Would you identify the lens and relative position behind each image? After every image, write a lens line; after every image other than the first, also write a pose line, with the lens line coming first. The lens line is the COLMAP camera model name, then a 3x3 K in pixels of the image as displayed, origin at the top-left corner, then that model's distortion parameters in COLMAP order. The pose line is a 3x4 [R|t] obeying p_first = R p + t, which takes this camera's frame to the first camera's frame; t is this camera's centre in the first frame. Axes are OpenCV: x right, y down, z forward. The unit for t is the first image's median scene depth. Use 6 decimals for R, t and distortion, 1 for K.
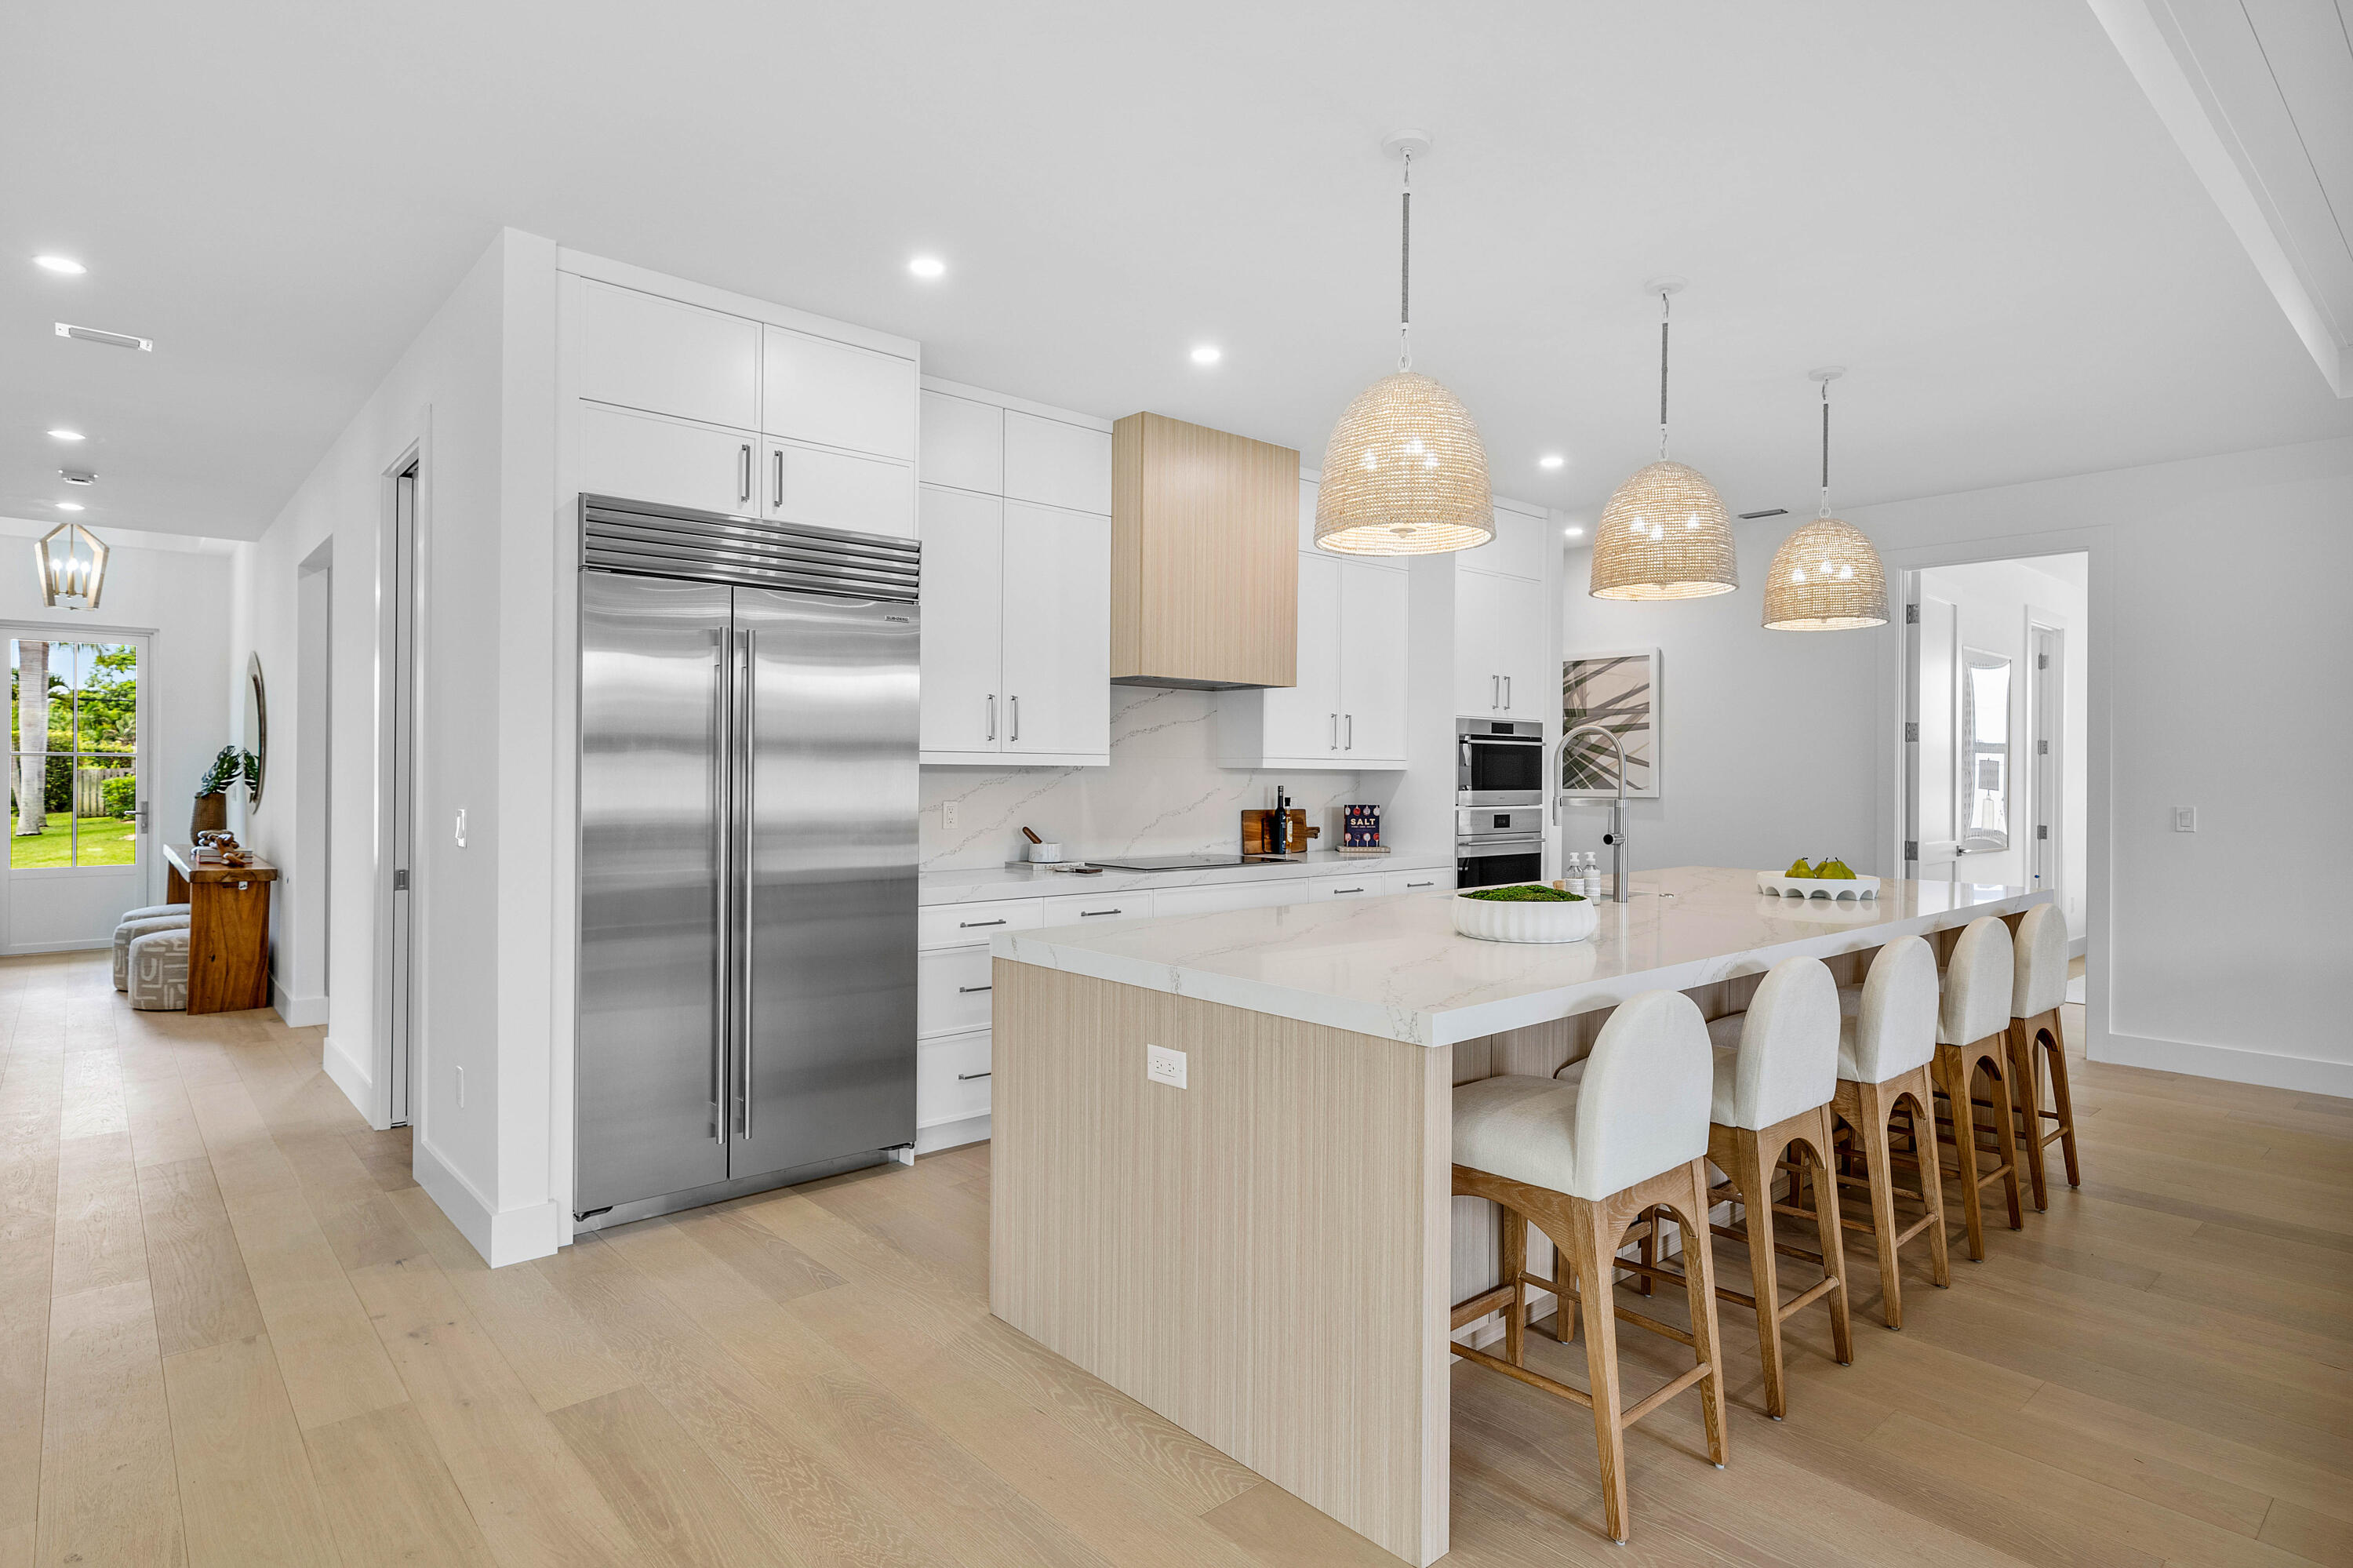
lens RADIAL K [[1230.2, 0, 1171.0], [0, 1230.2, 766.7], [0, 0, 1]] dist [-0.005792, -0.002782]
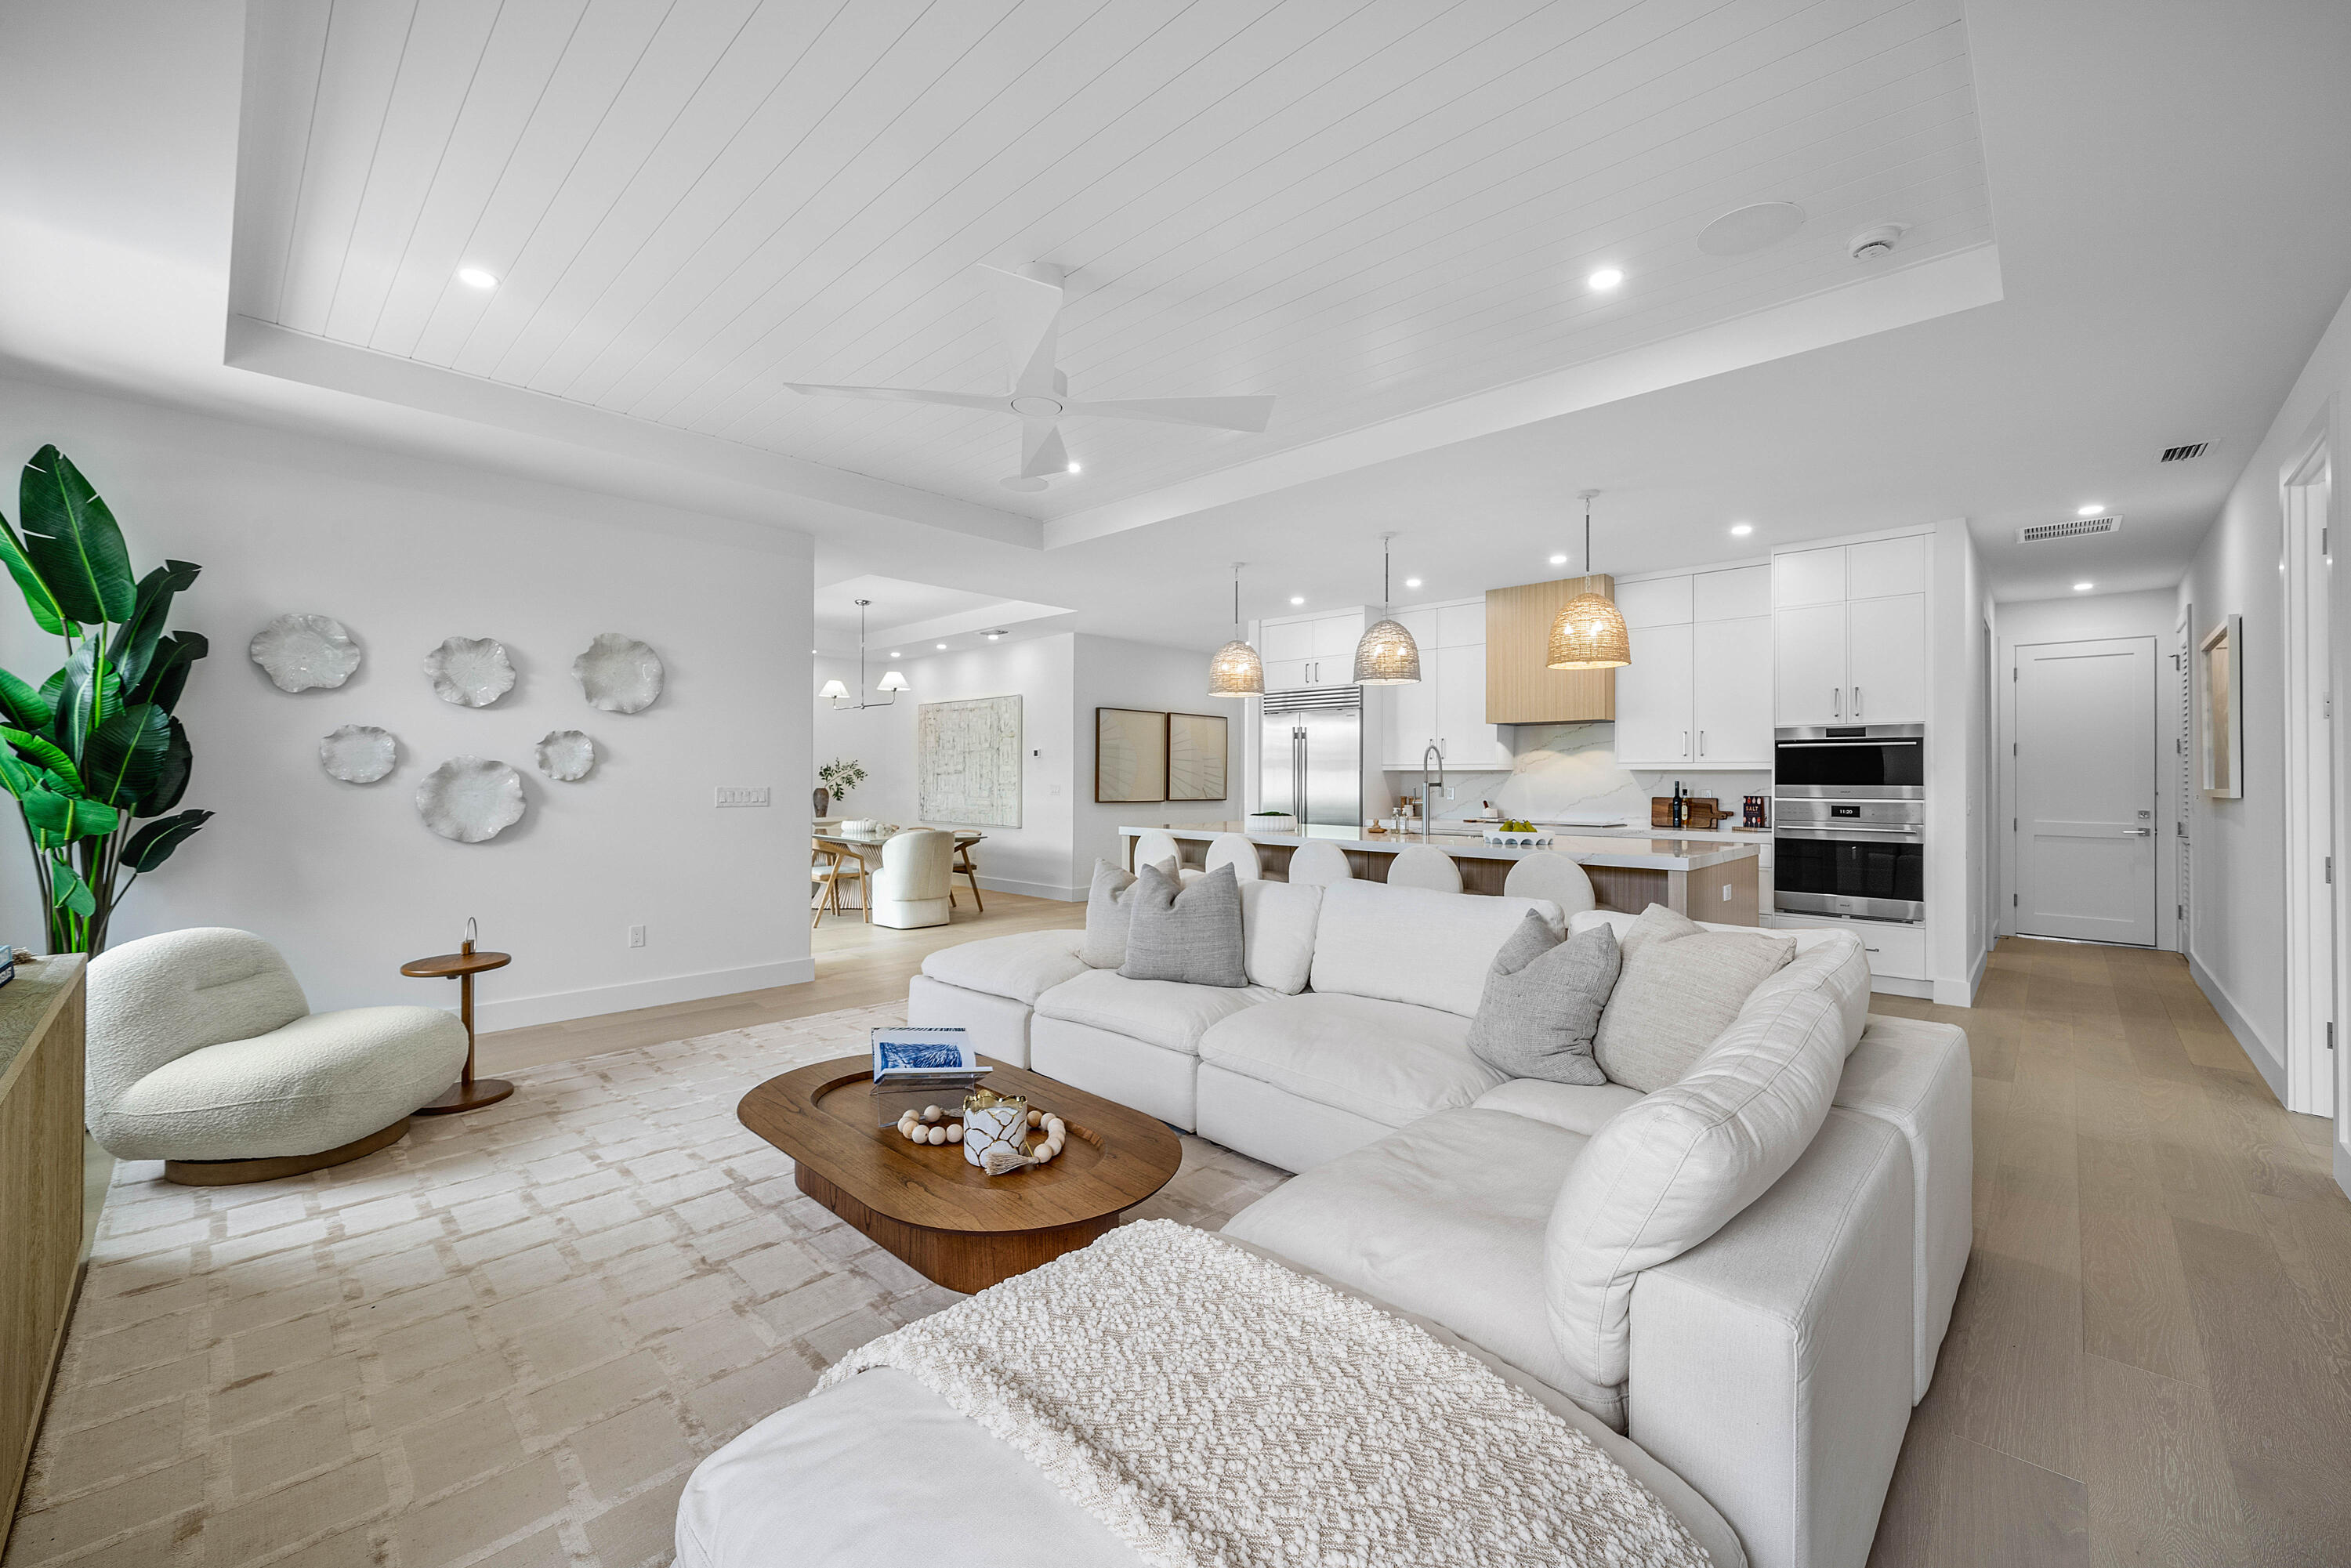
lens RADIAL K [[947.7, 0, 1185.0], [0, 947.7, 764.4], [0, 0, 1]] dist [0.000938, 0.000682]
pose [[0.094314, -0.020530, -0.995331, 1.151590], [0.001985, 0.999789, -0.020434, 0.016797], [0.995540, -0.000049, 0.094335, 0.295350]]
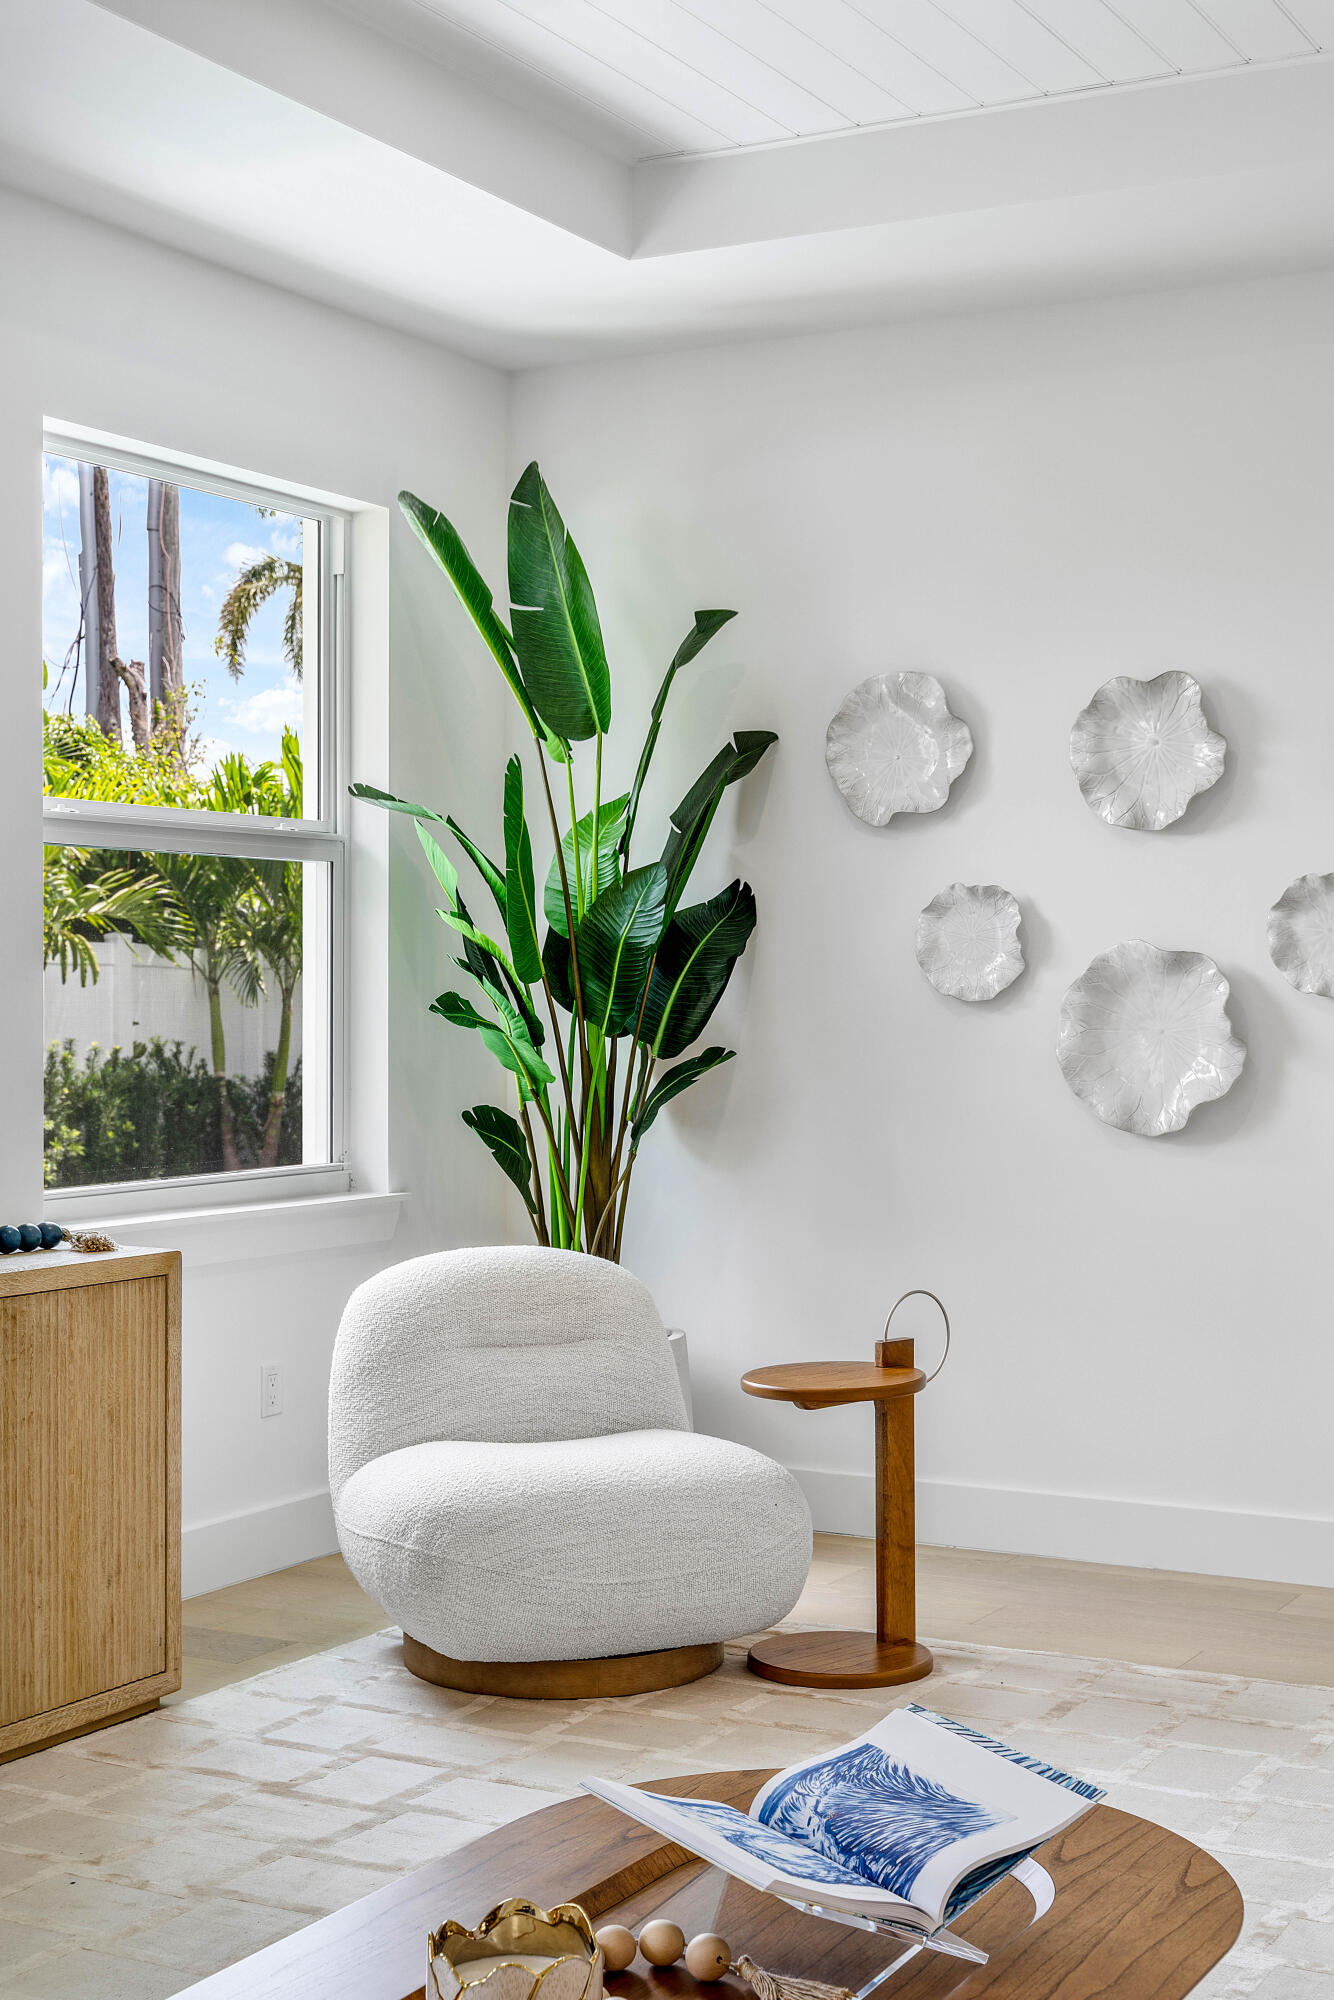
lens RADIAL K [[2744.6, 0, 666.8], [0, 2744.6, 1003.5], [0, 0, 1]] dist [0.004074, 0.000000]
pose [[-0.939463, -0.006487, -0.342589, 0.840639], [-0.005882, 0.999979, -0.002806, 0.019287], [0.342600, -0.000621, -0.939481, 0.649397]]
